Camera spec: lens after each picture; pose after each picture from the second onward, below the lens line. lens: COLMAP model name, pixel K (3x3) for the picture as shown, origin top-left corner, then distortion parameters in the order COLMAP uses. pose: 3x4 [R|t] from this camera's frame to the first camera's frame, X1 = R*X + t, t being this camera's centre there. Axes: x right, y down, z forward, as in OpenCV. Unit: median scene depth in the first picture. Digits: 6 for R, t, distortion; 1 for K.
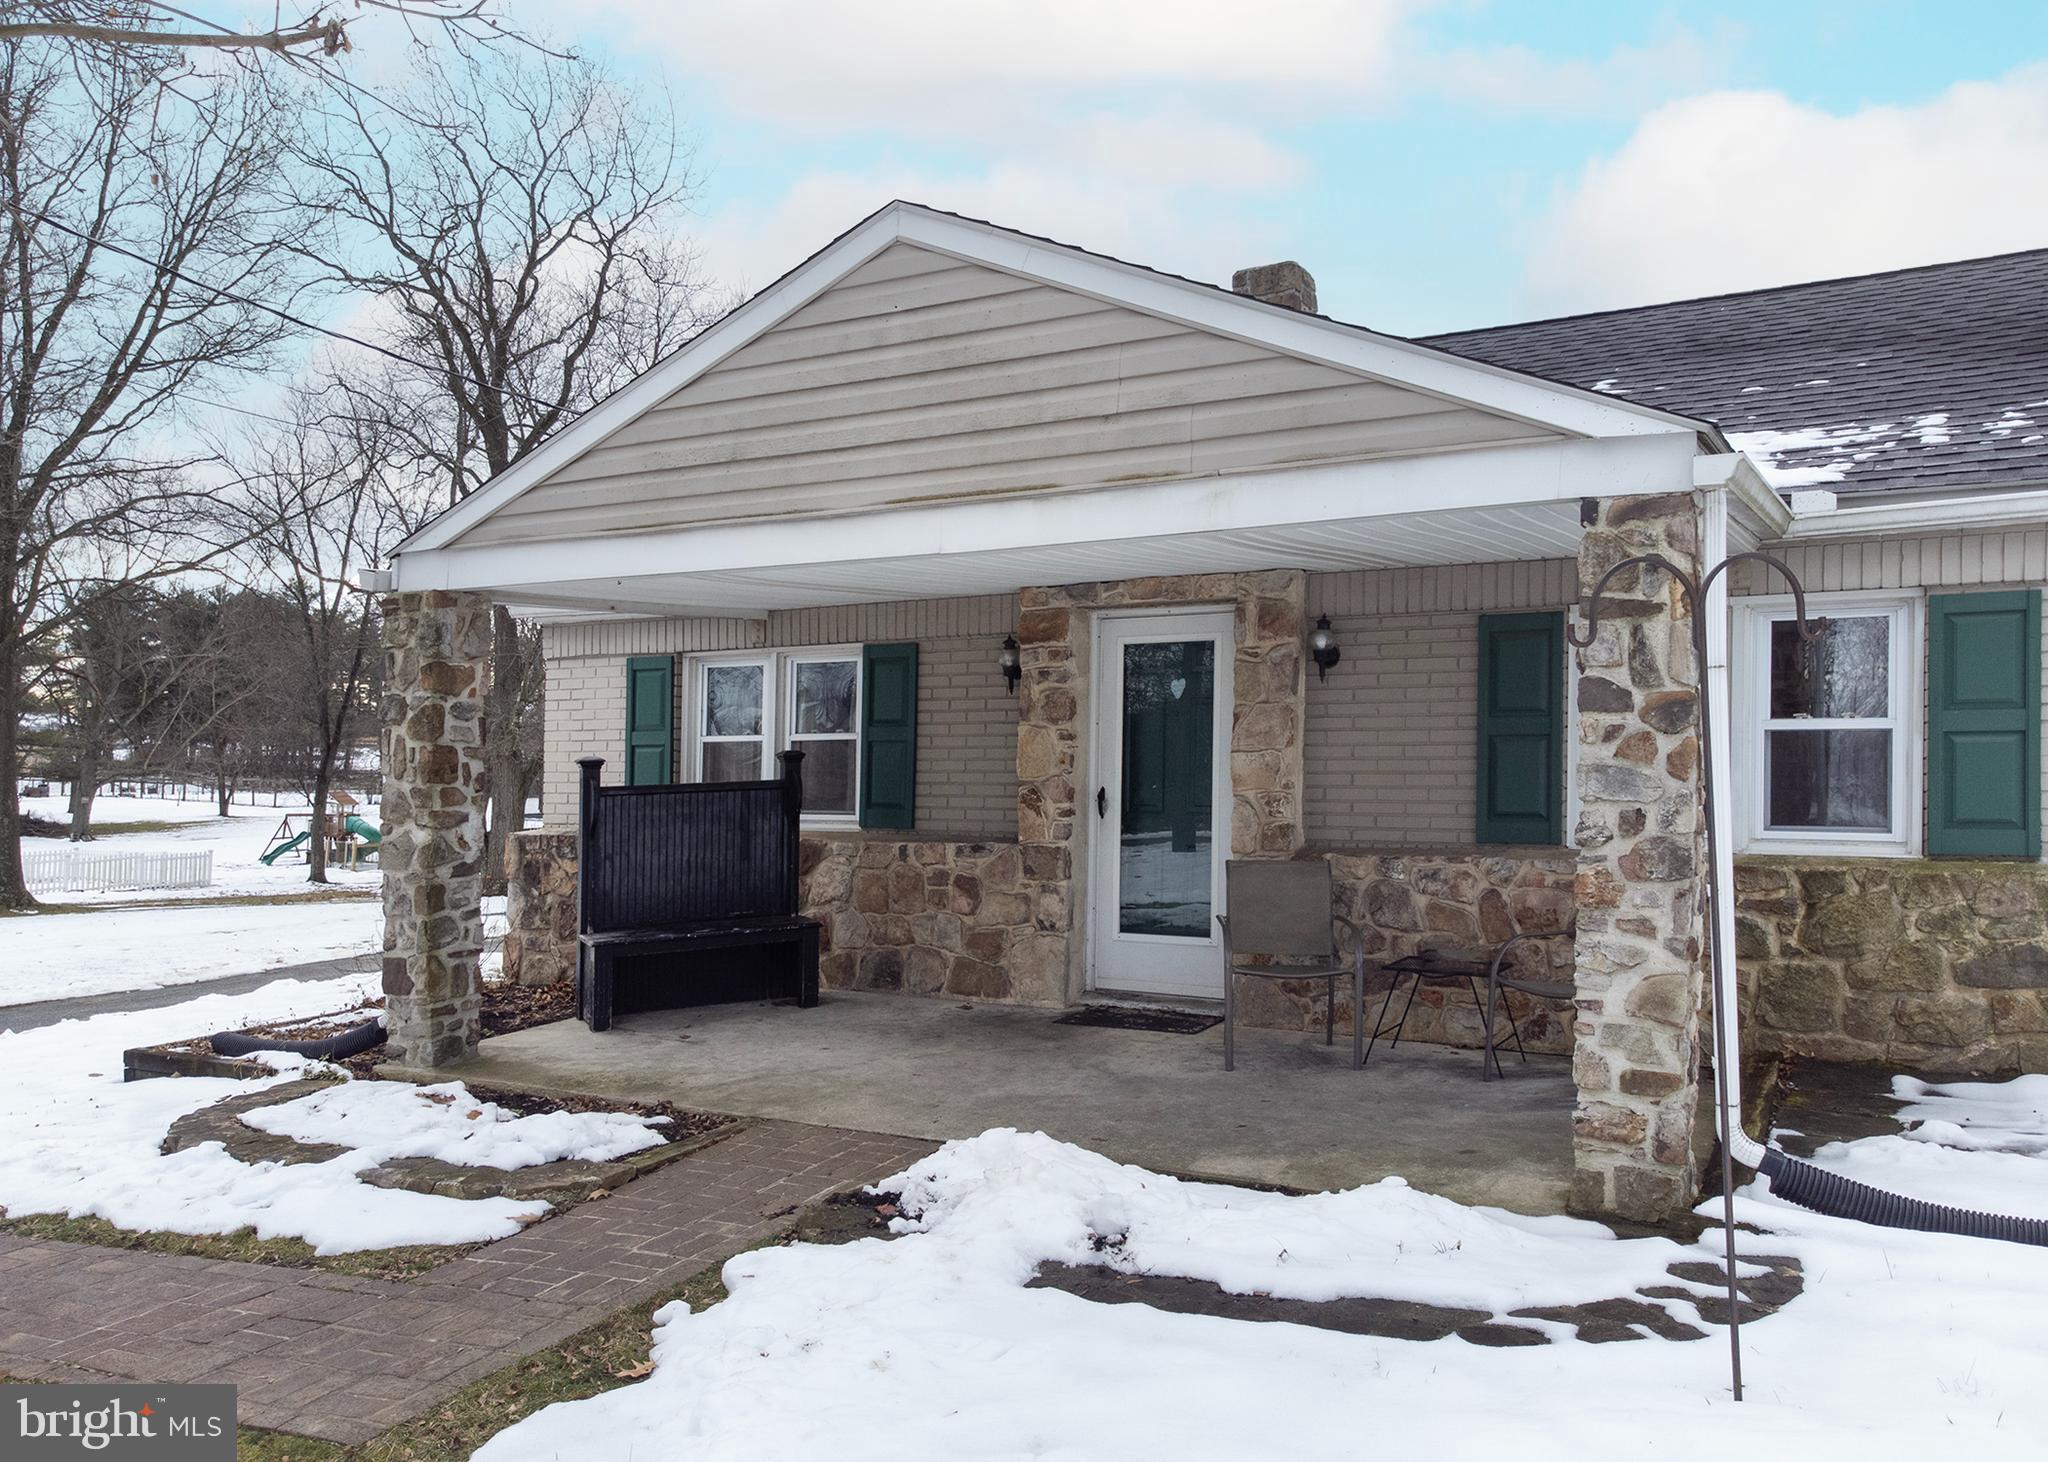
lens RADIAL K [[1506.9, 0, 978.2], [0, 1506.9, 839.2], [0, 0, 1]] dist [0.007994, 0.005991]
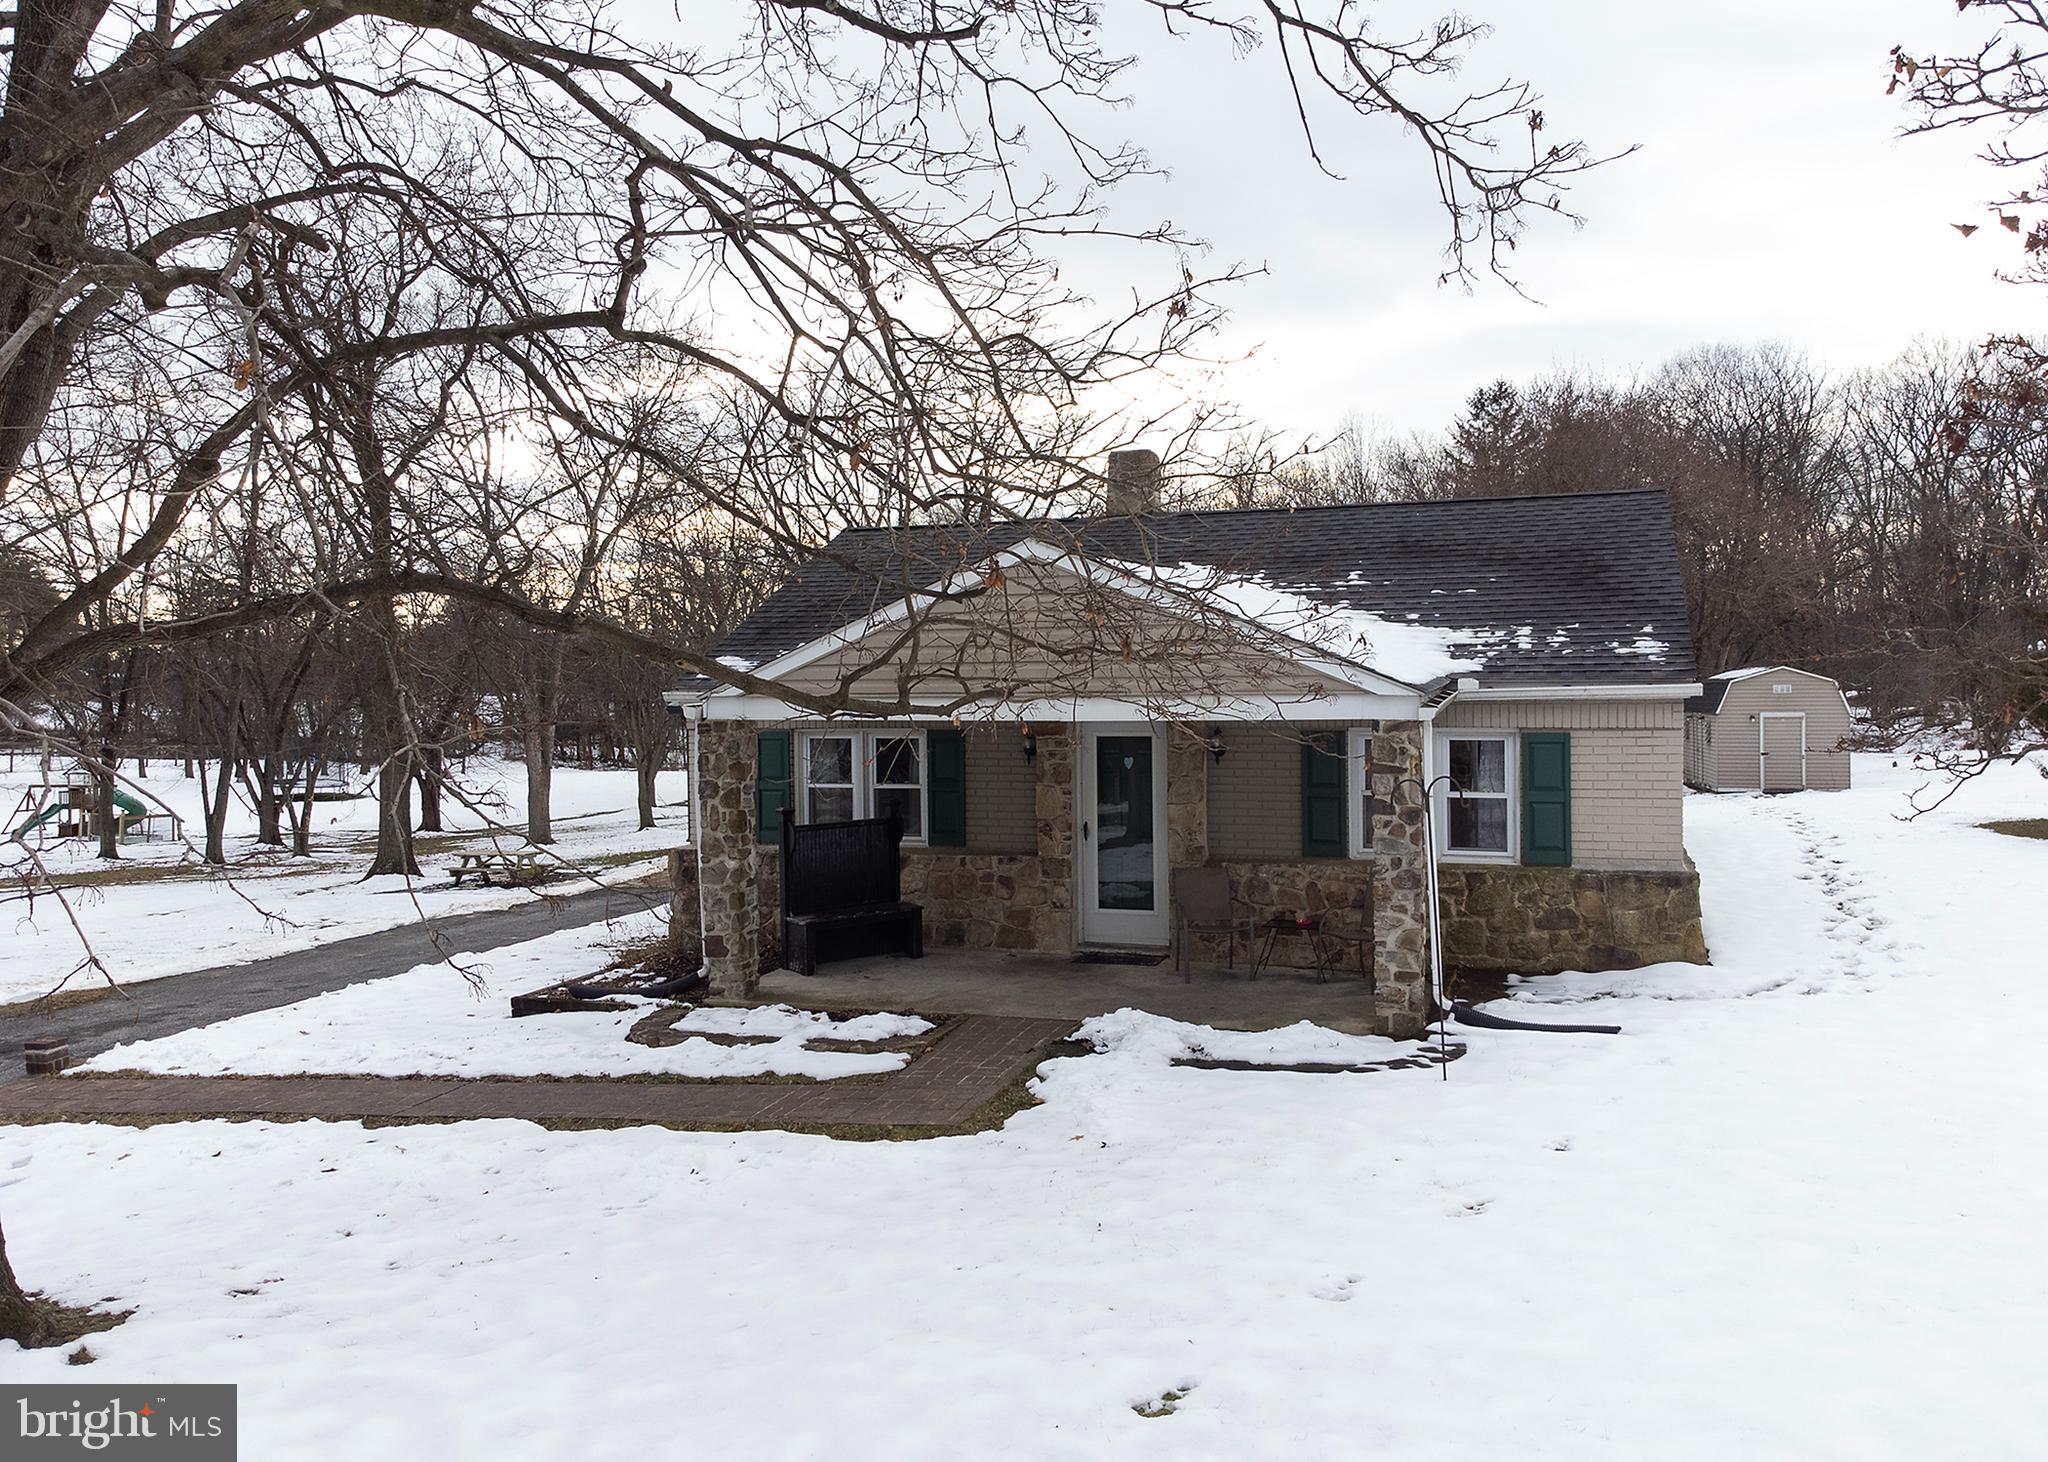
lens RADIAL K [[1510.8, 0, 1024.0], [0, 1510.8, 731.0], [0, 0, 1]] dist [0.032175, -0.008666]
pose [[0.977767, 0.001439, 0.209691, -0.397456], [0.006830, 0.999227, -0.038707, -0.083081], [-0.209585, 0.039279, 0.977001, -0.750075]]
